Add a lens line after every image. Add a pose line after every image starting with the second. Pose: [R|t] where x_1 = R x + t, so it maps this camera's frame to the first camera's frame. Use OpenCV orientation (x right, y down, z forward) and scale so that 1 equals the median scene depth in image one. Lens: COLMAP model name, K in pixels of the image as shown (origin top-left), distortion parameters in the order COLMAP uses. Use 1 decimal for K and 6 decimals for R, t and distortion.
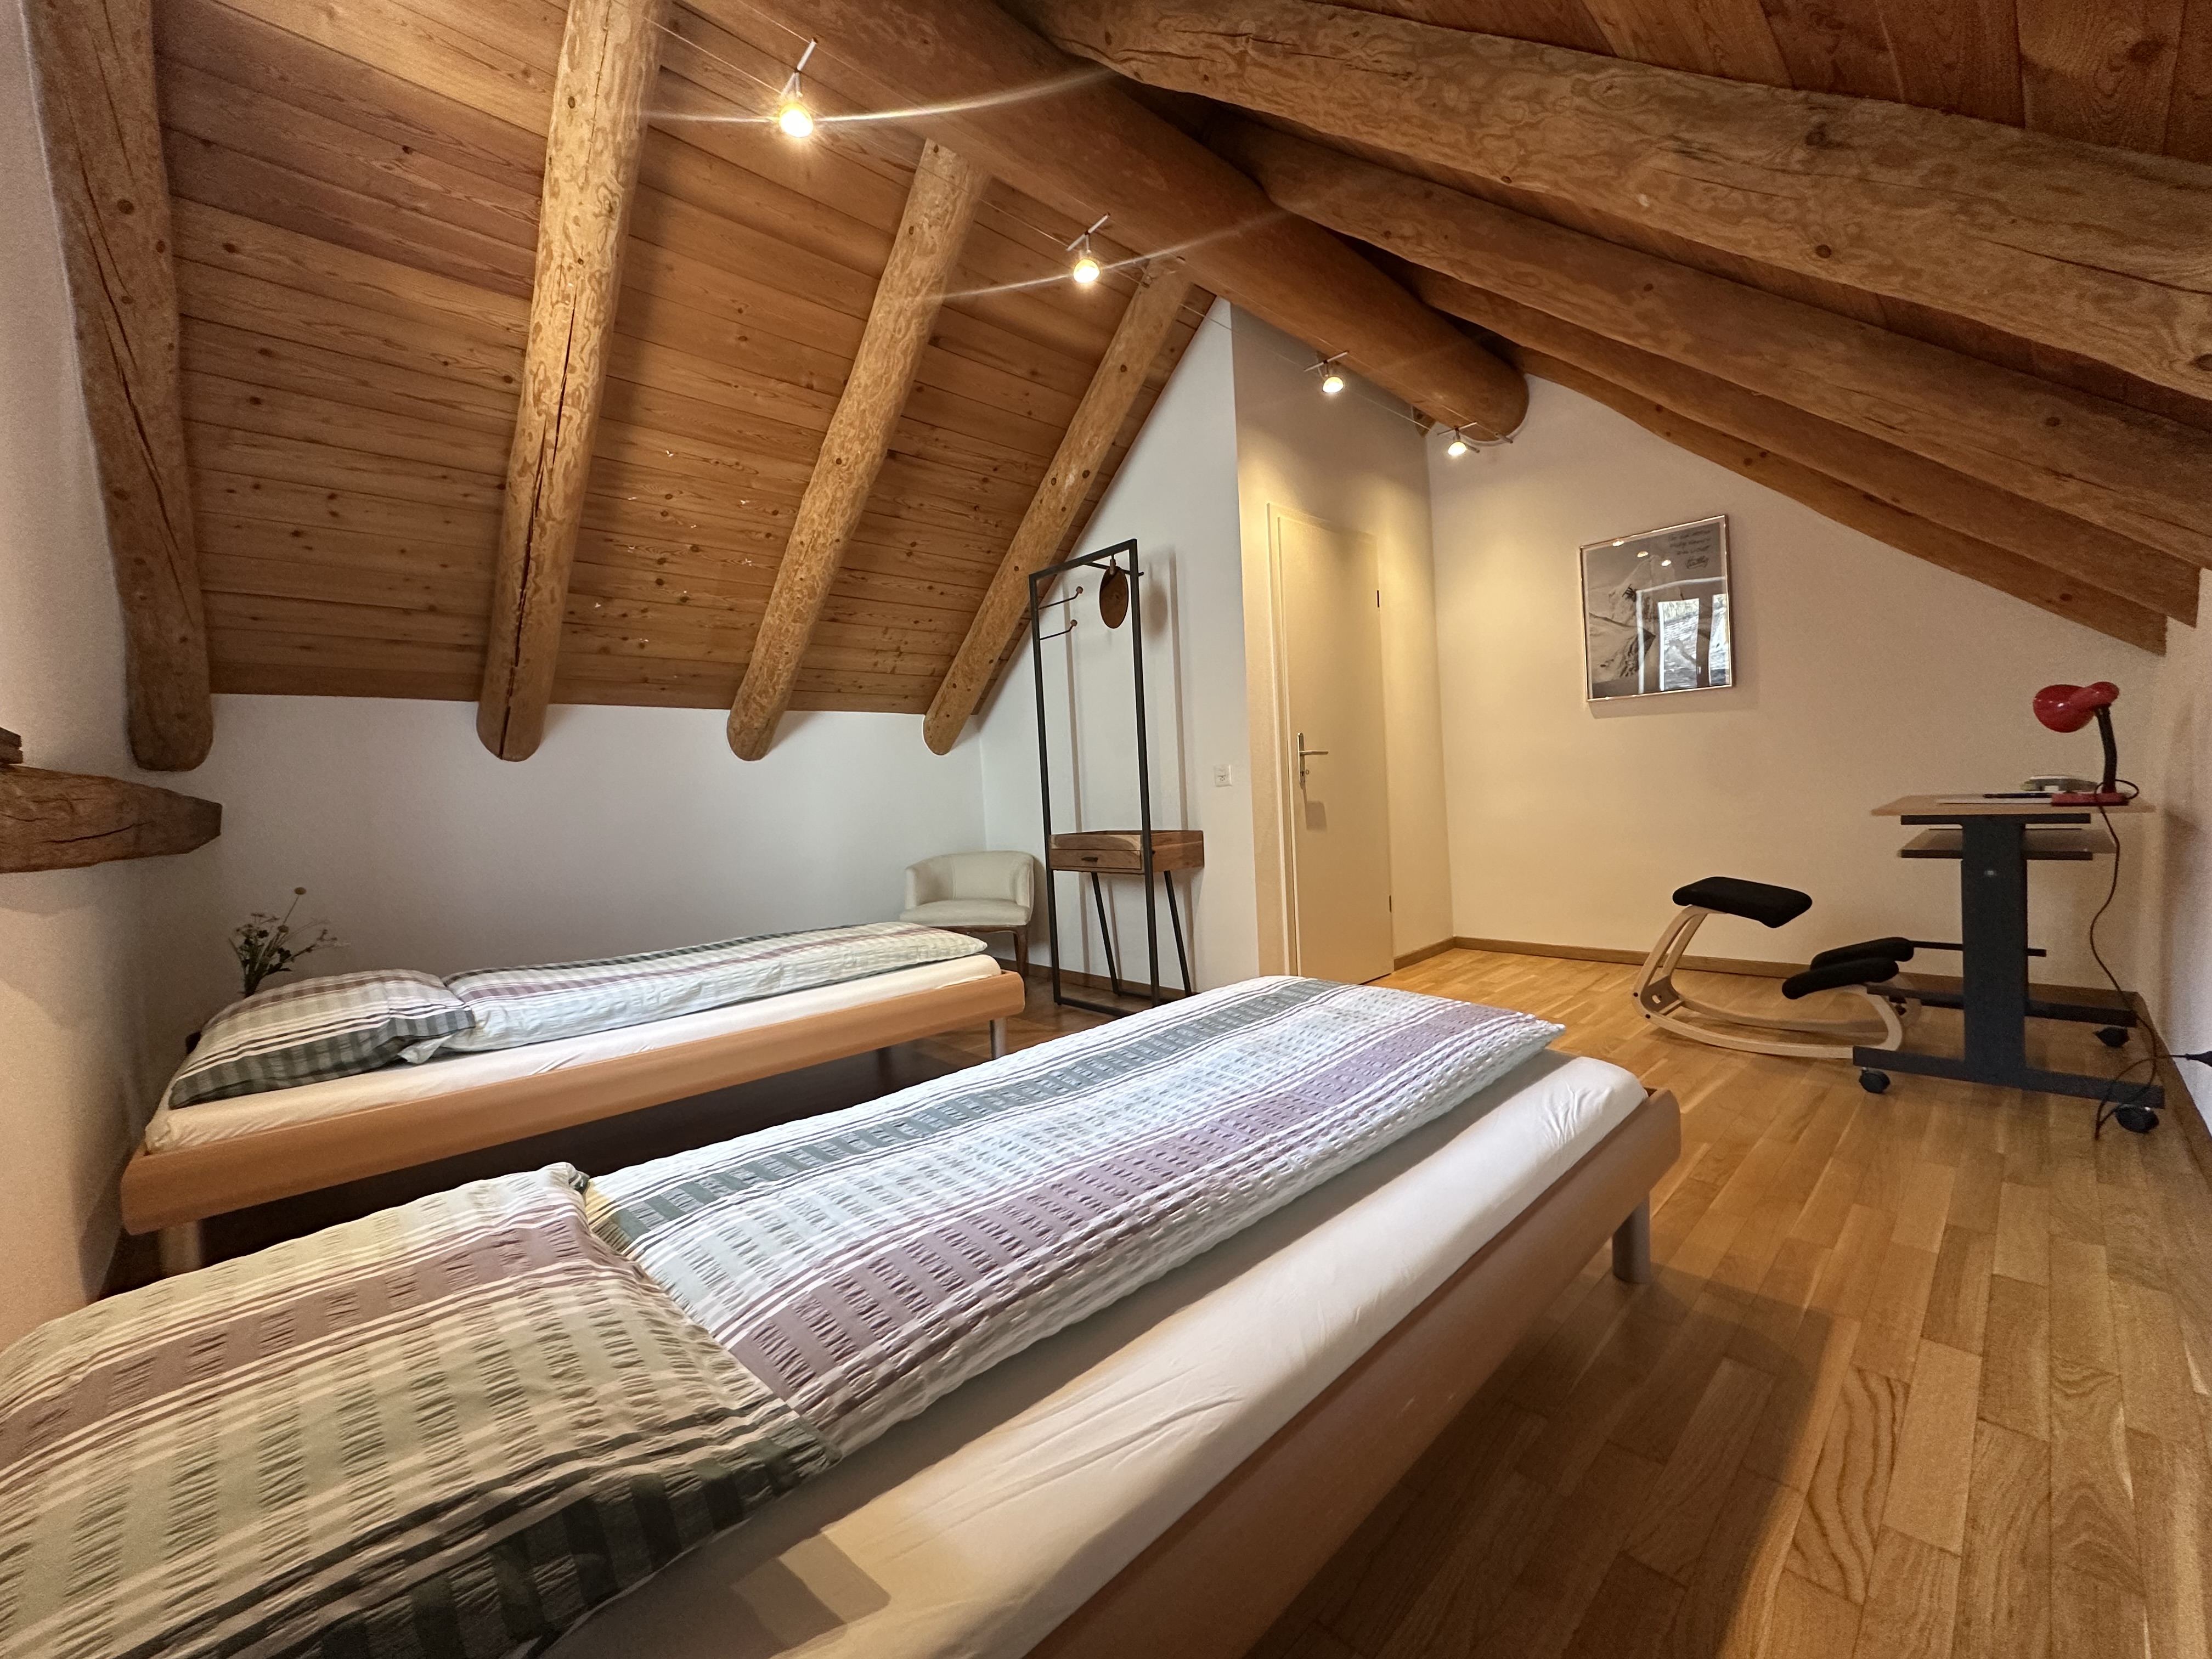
lens RADIAL K [[884.8, 0, 1107.6], [0, 884.8, 829.2], [0, 0, 1]] dist [-0.004412, 0.001071]
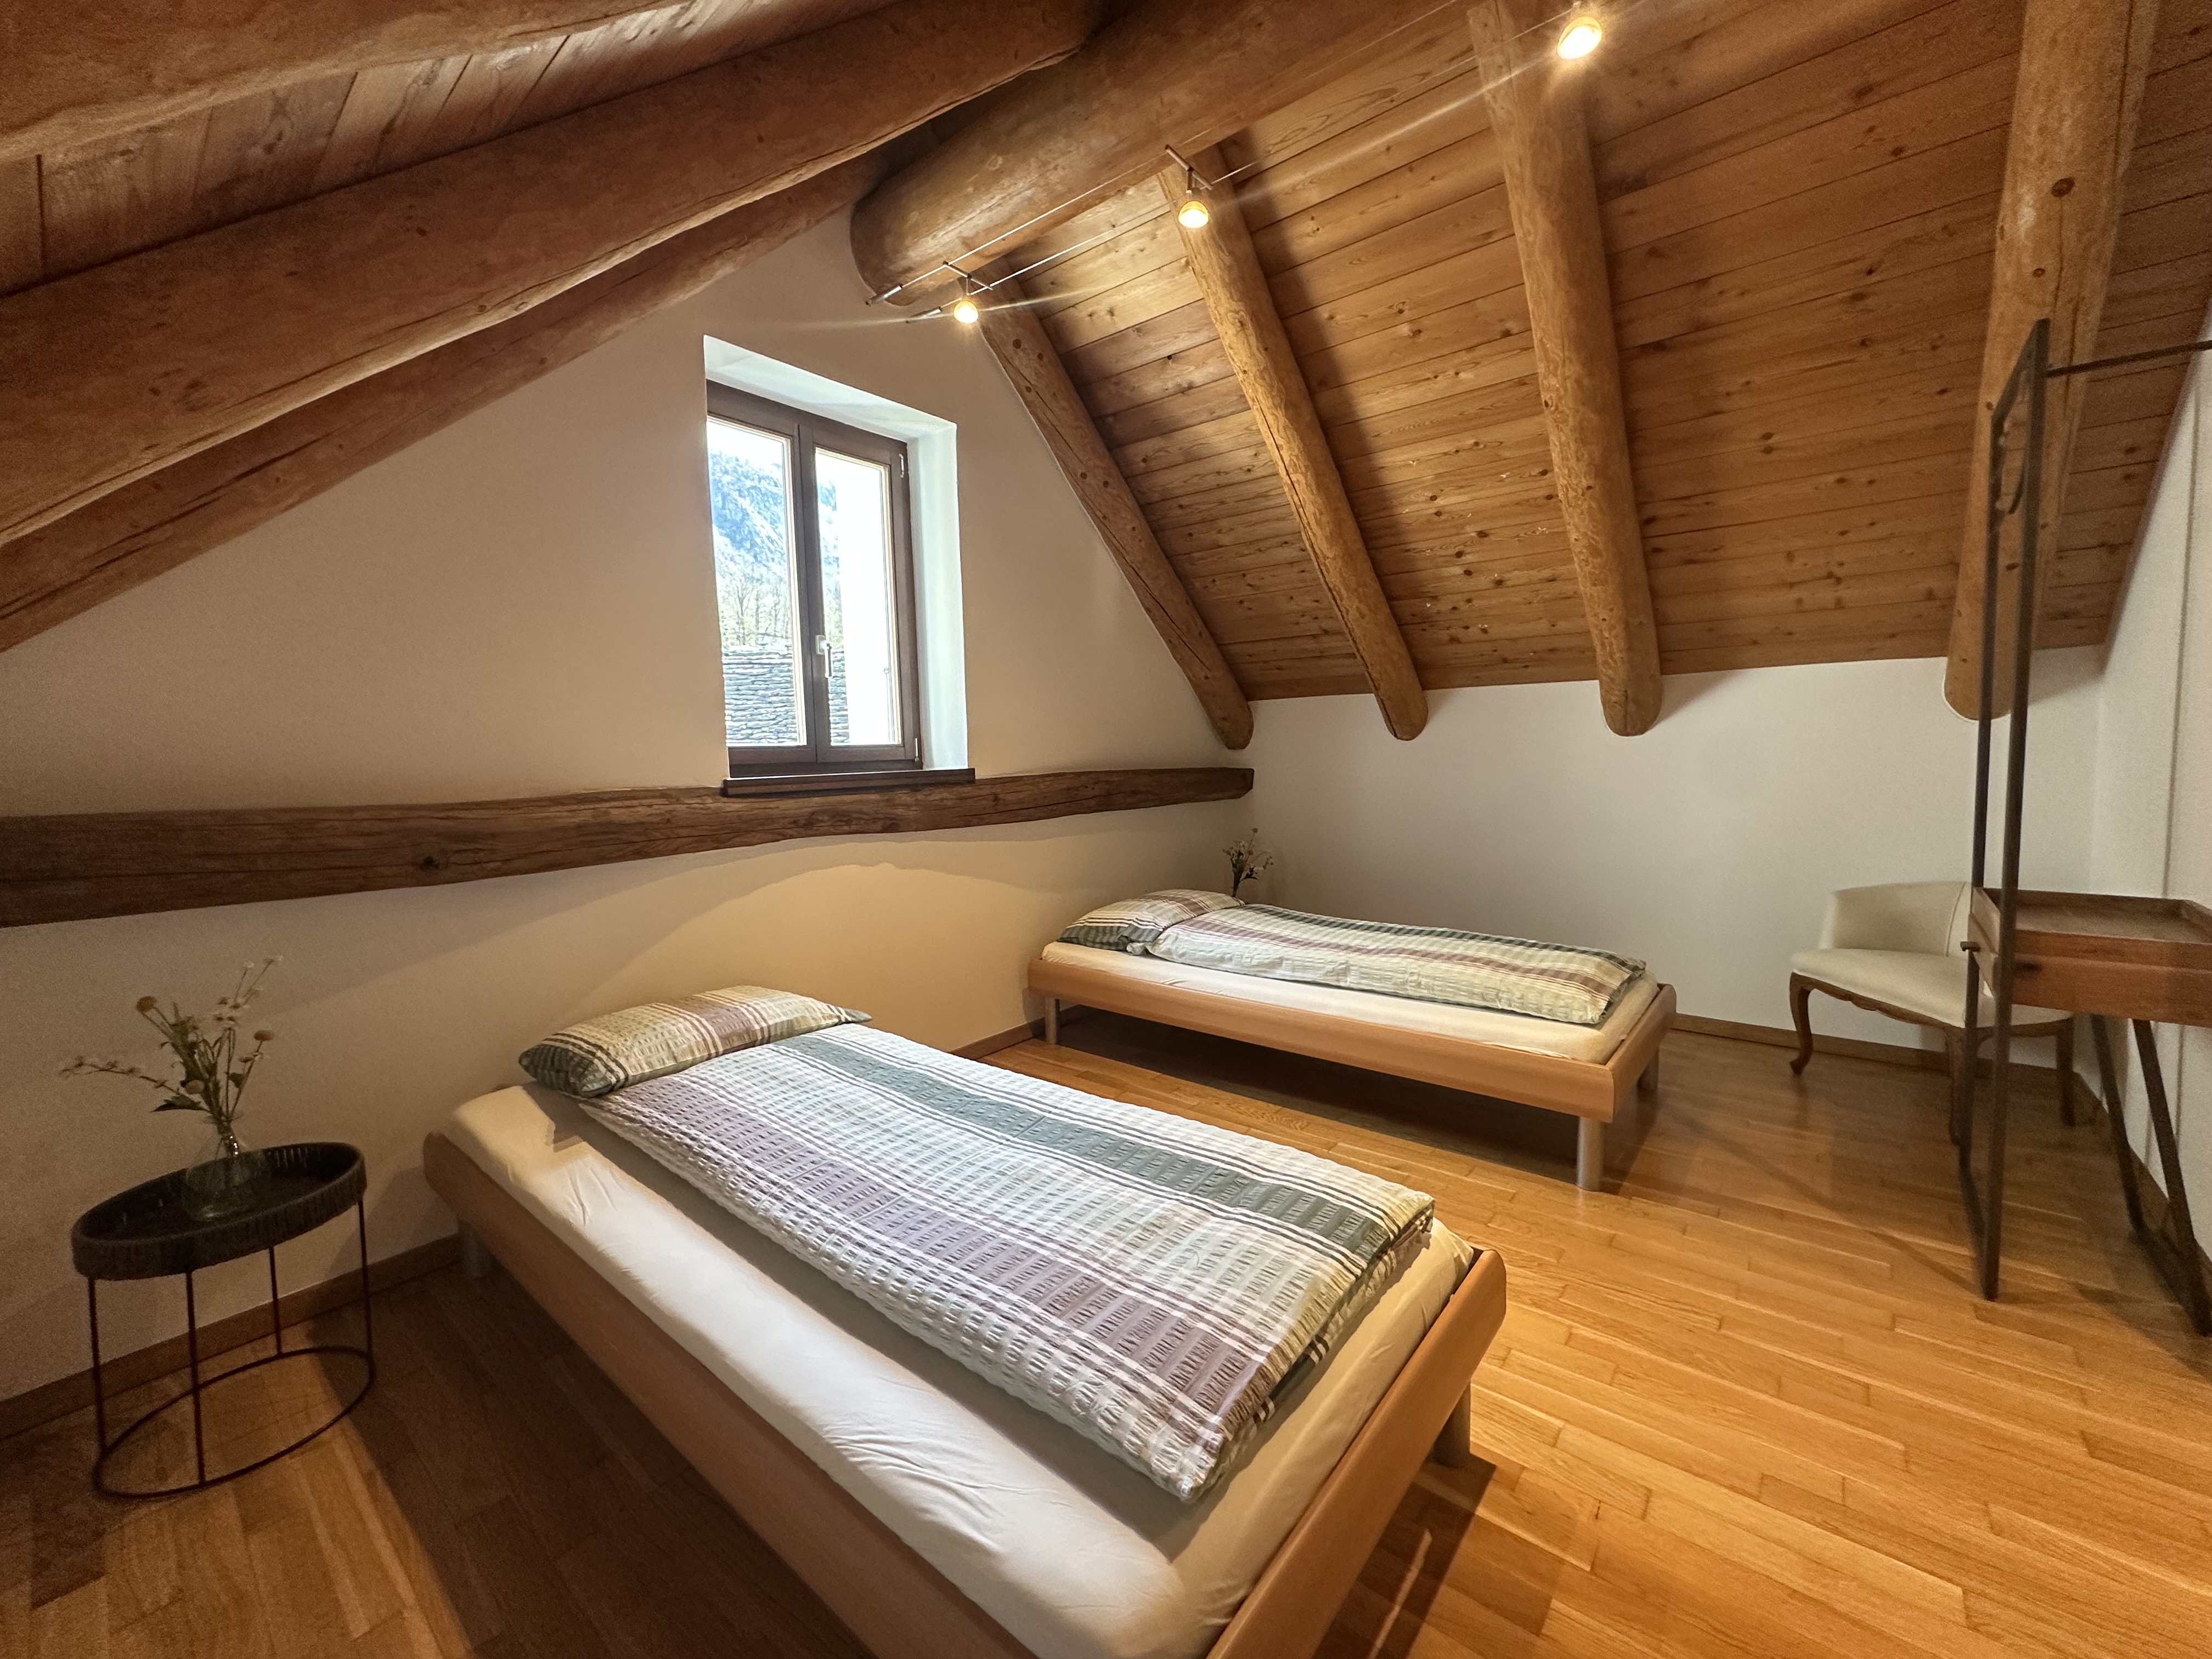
lens RADIAL K [[884.8, 0, 1105.2], [0, 884.8, 829.8], [0, 0, 1]] dist [-0.004412, 0.001071]
pose [[0.119471, 0.135690, -0.983522, 0.778199], [-0.017714, 0.990750, 0.134536, -0.180128], [0.992680, 0.001349, 0.120770, 0.721015]]
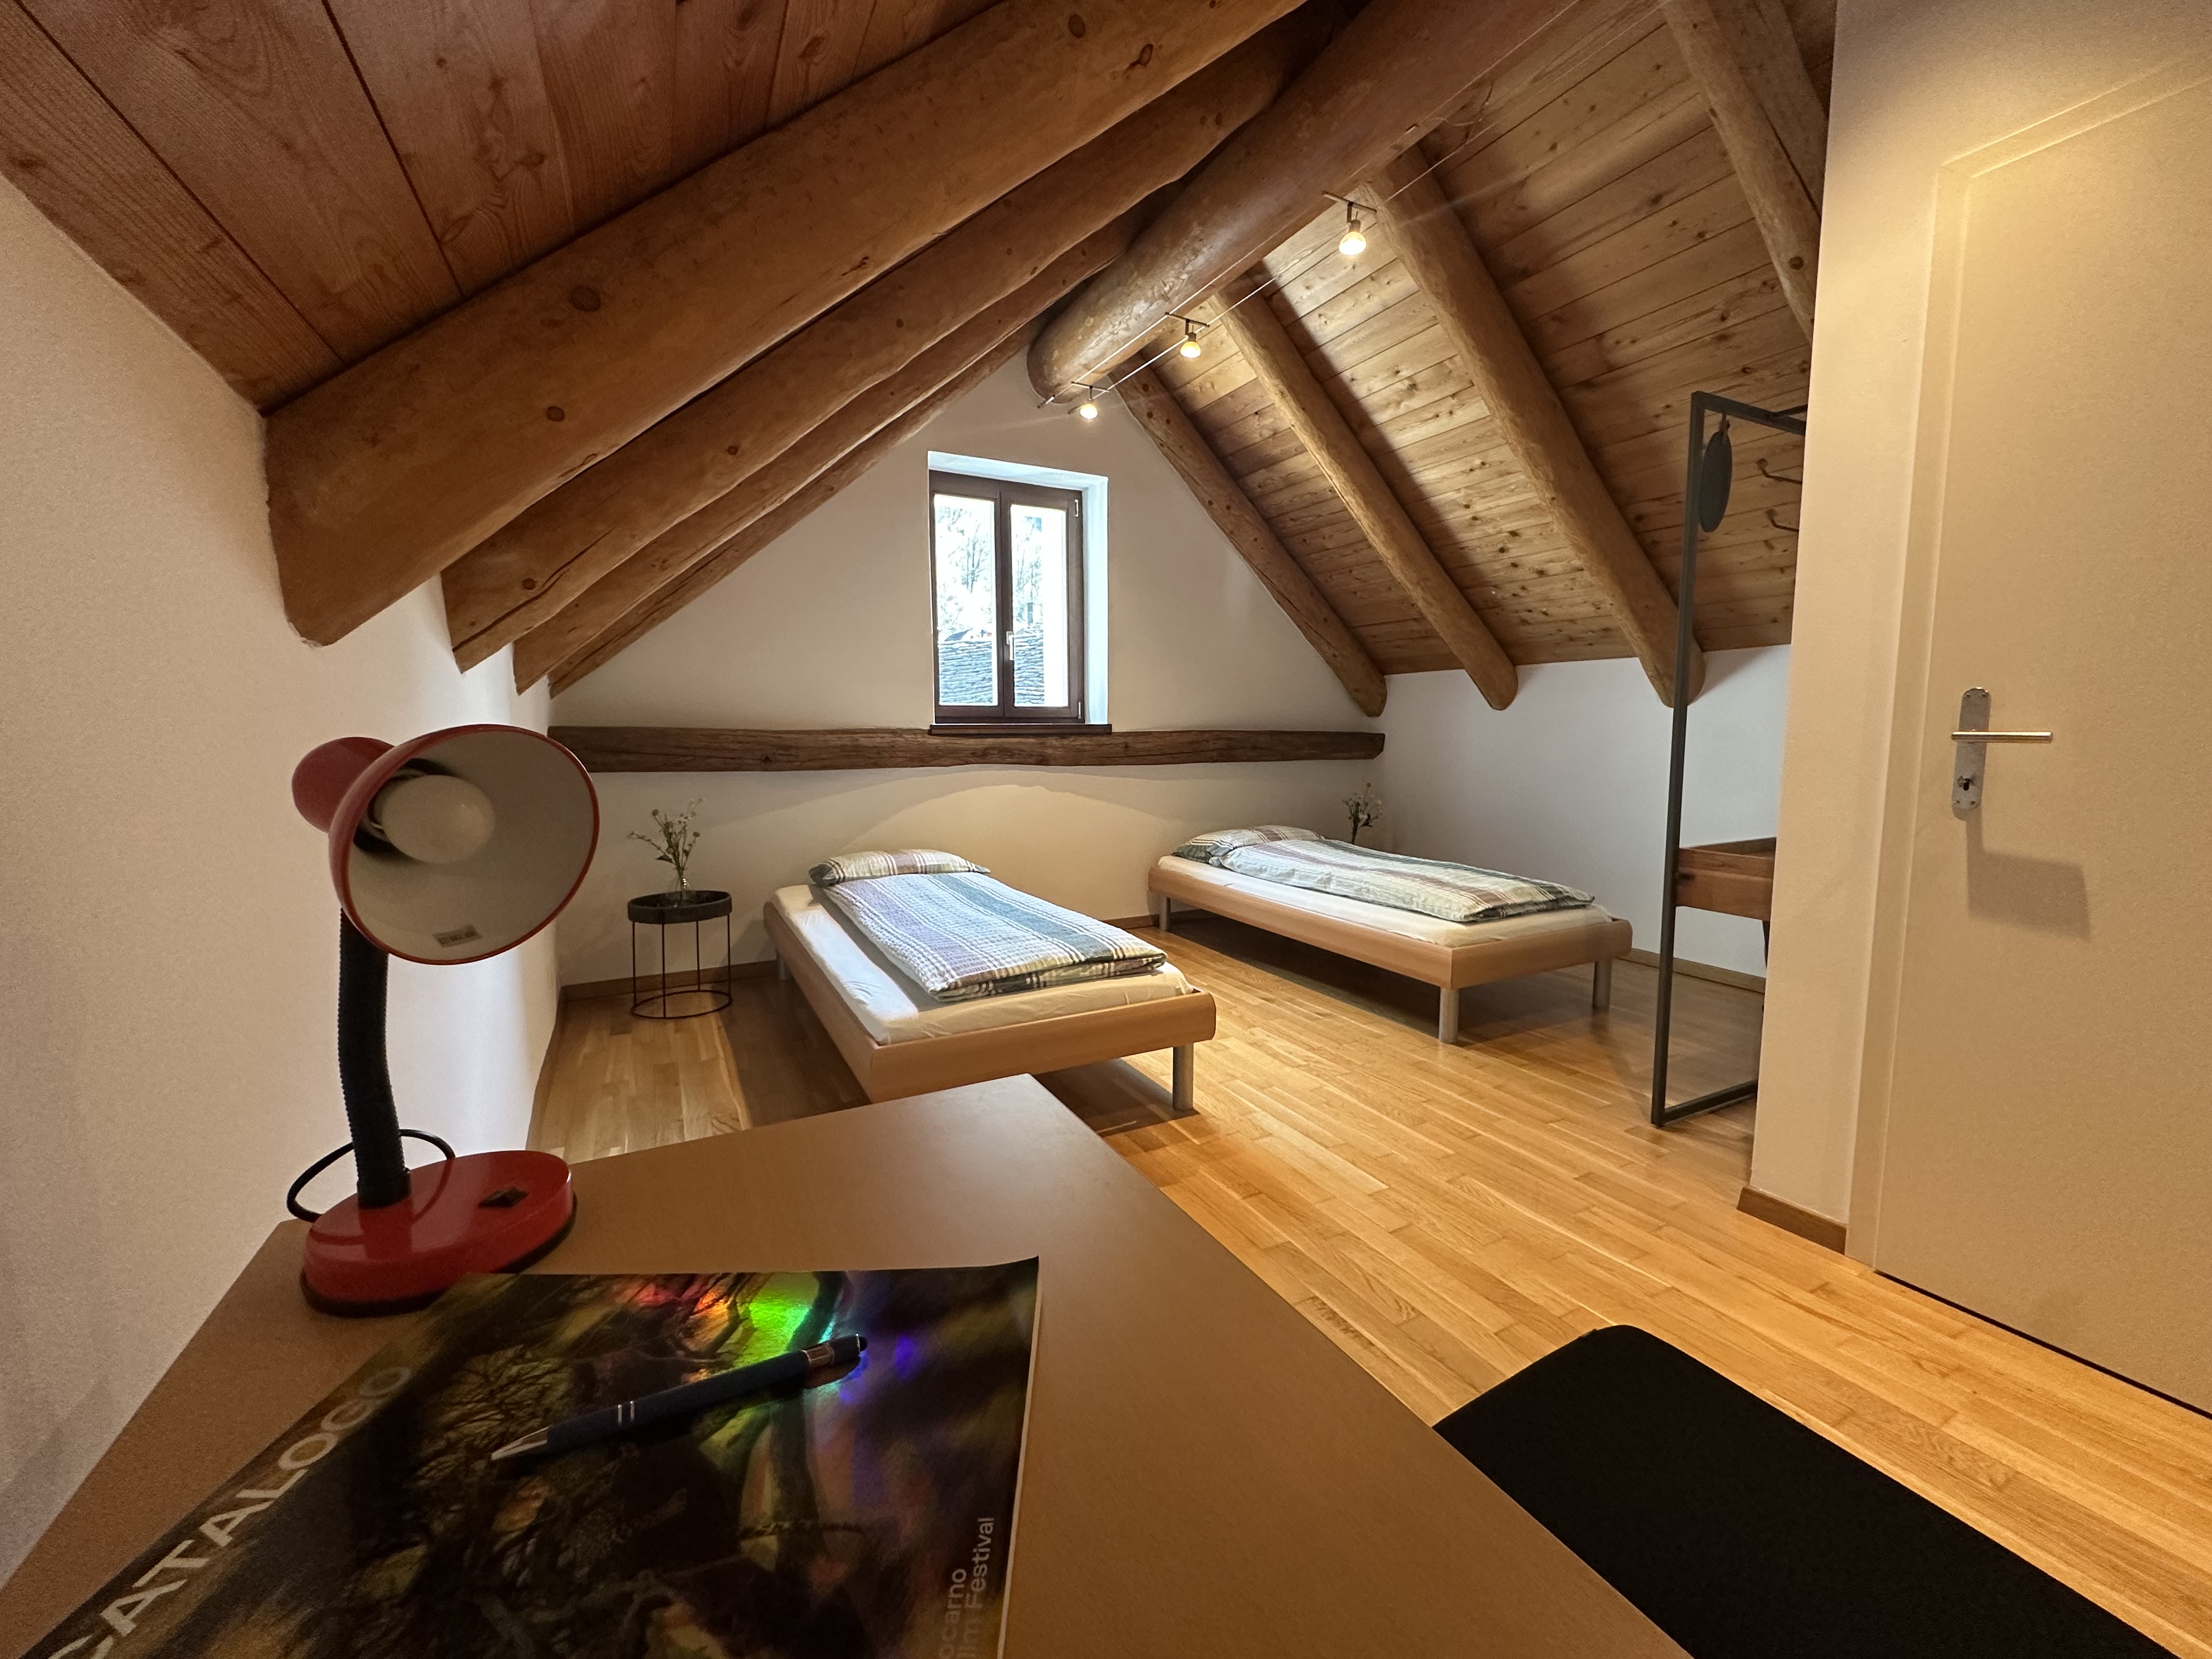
lens RADIAL K [[884.8, 0, 1102.0], [0, 884.8, 833.4], [0, 0, 1]] dist [-0.004412, 0.001071]
pose [[-0.278319, 0.163143, -0.946532, 1.328480], [-0.019041, 0.984338, 0.175258, -0.189856], [0.960300, 0.066801, -0.270854, 1.279529]]
